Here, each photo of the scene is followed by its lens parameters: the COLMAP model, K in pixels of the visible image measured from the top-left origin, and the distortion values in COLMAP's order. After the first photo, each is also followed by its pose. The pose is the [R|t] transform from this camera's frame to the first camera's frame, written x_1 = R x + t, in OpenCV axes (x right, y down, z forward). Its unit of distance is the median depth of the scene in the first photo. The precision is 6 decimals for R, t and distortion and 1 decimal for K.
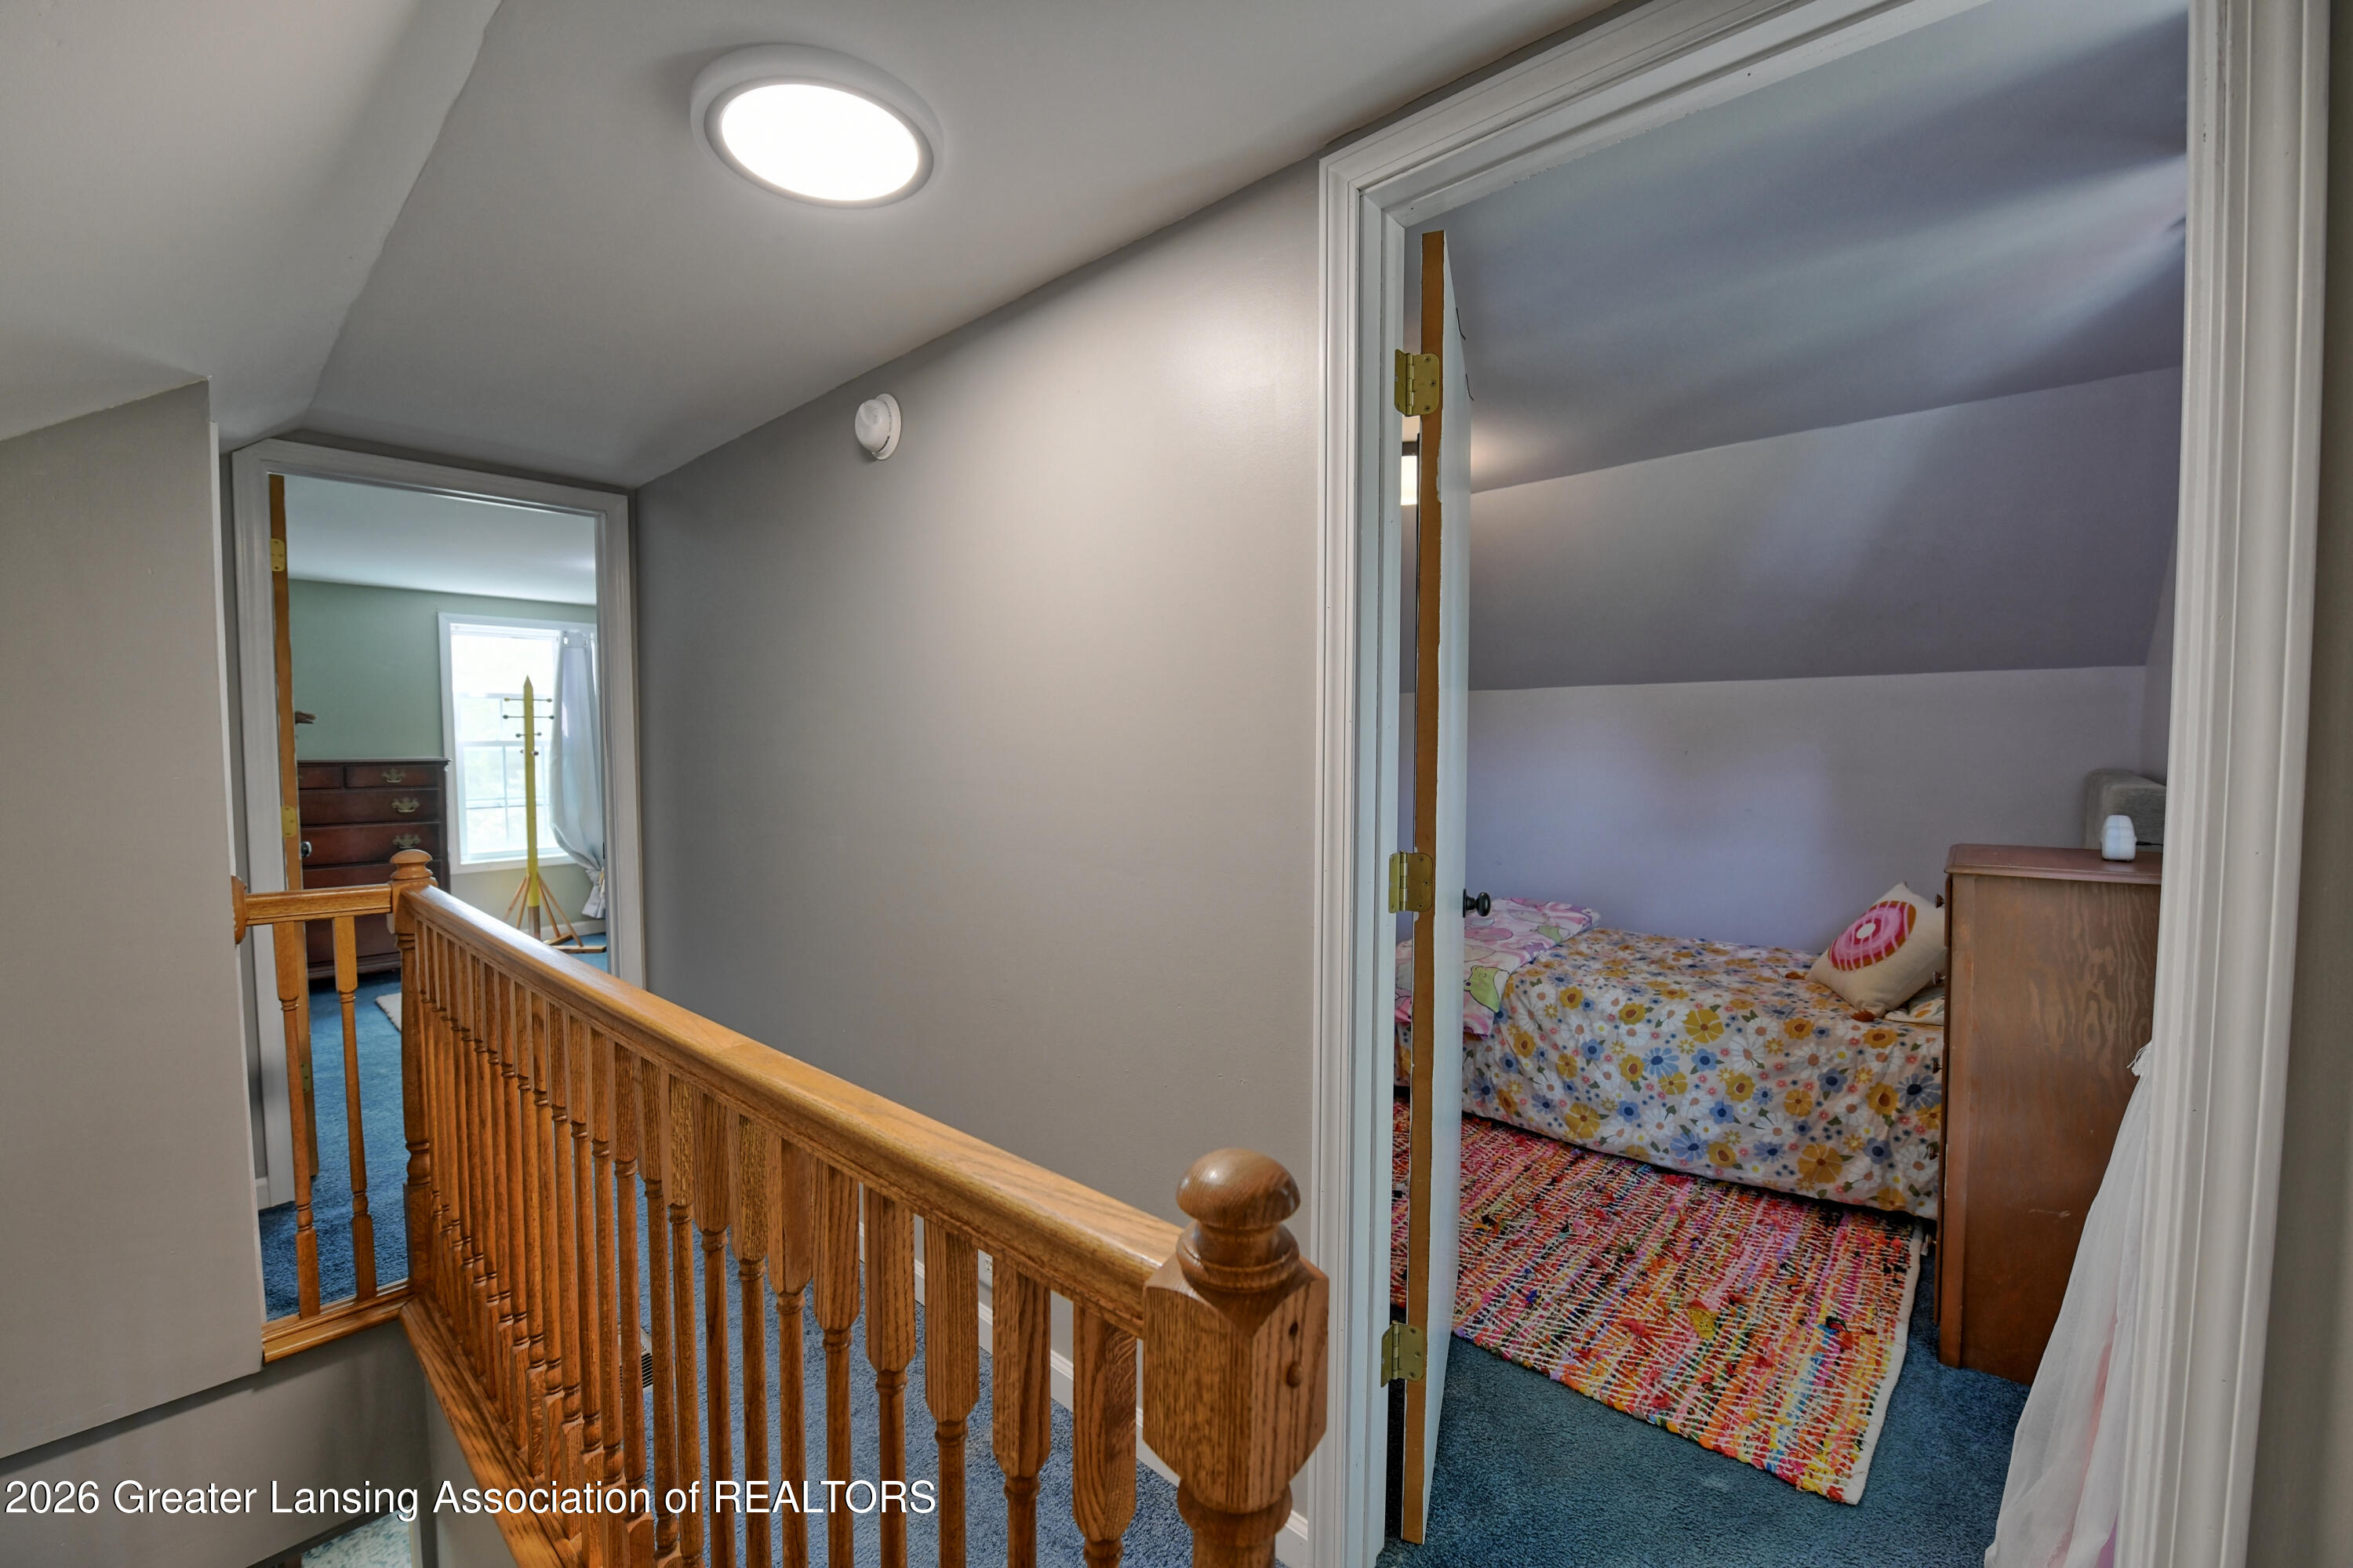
lens RADIAL K [[939.1, 0, 1180.3], [0, 939.1, 782.9], [0, 0, 1]] dist [-0.019229, -0.000569]
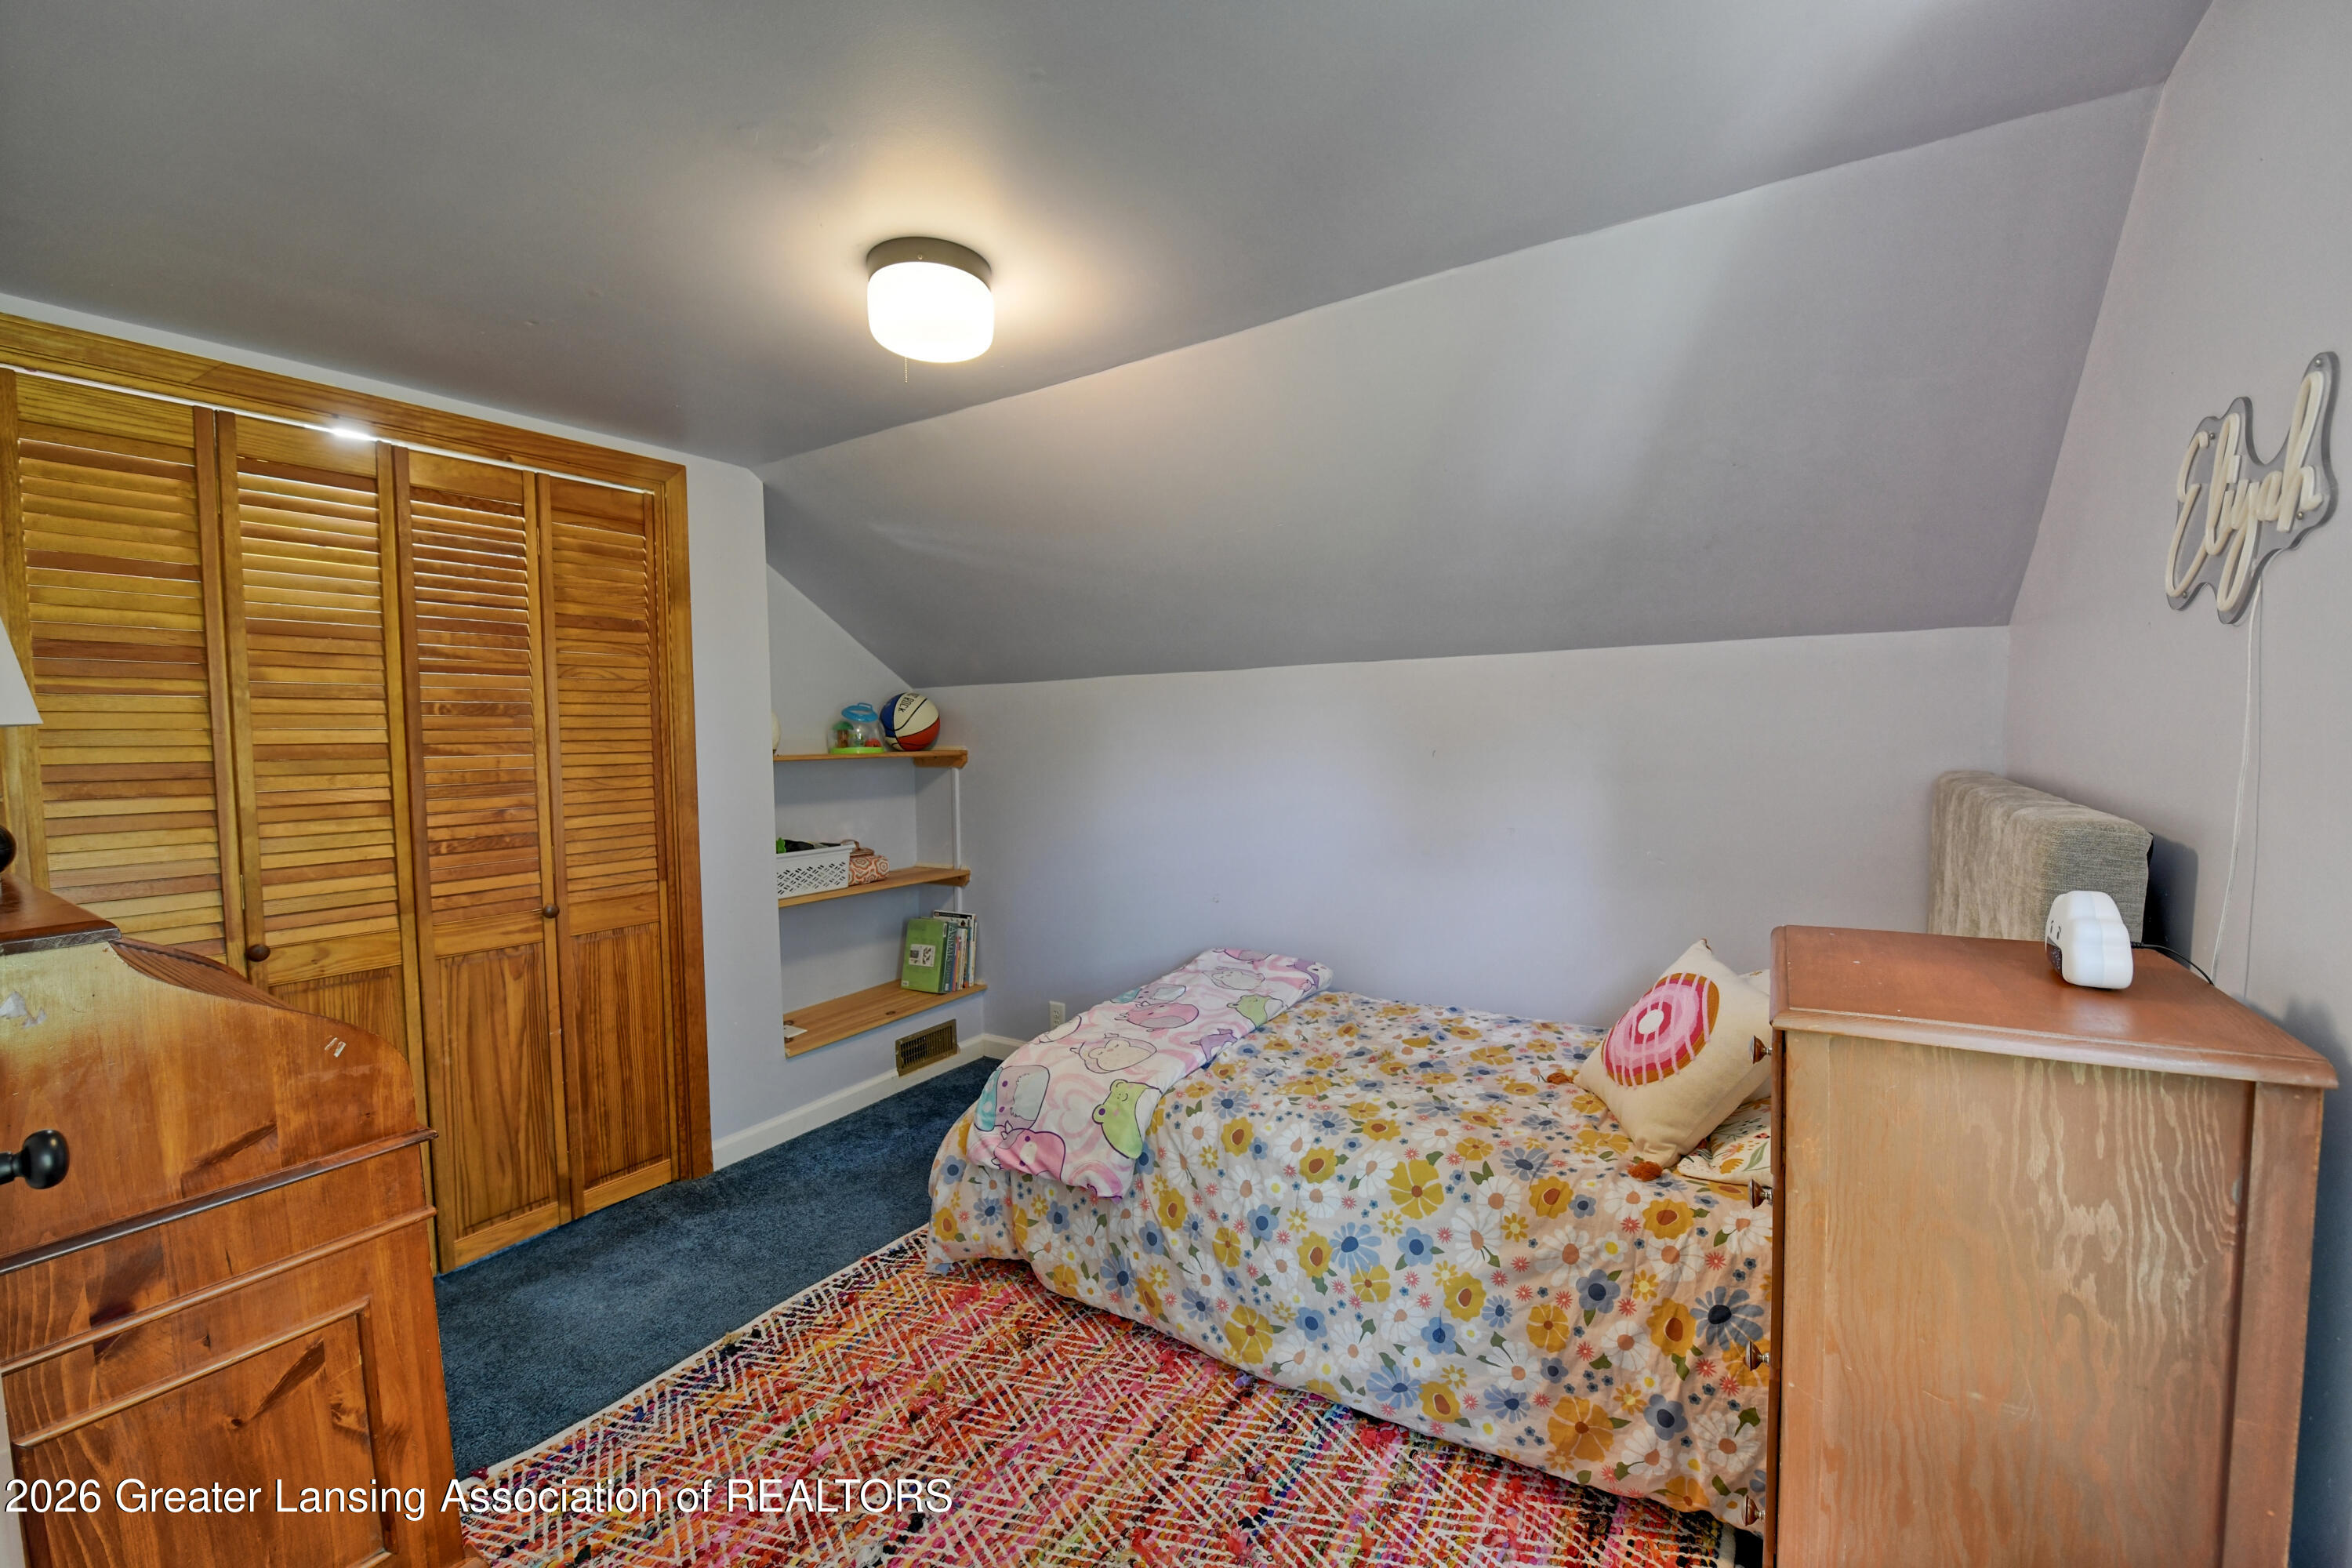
lens RADIAL K [[938.7, 0, 1179.8], [0, 938.7, 782.9], [0, 0, 1]] dist [-0.019229, -0.000569]
pose [[0.989249, -0.021924, 0.144588, 0.324368], [0.021043, 0.999750, 0.007622, -0.025880], [-0.144719, -0.004497, 0.989463, 0.403932]]
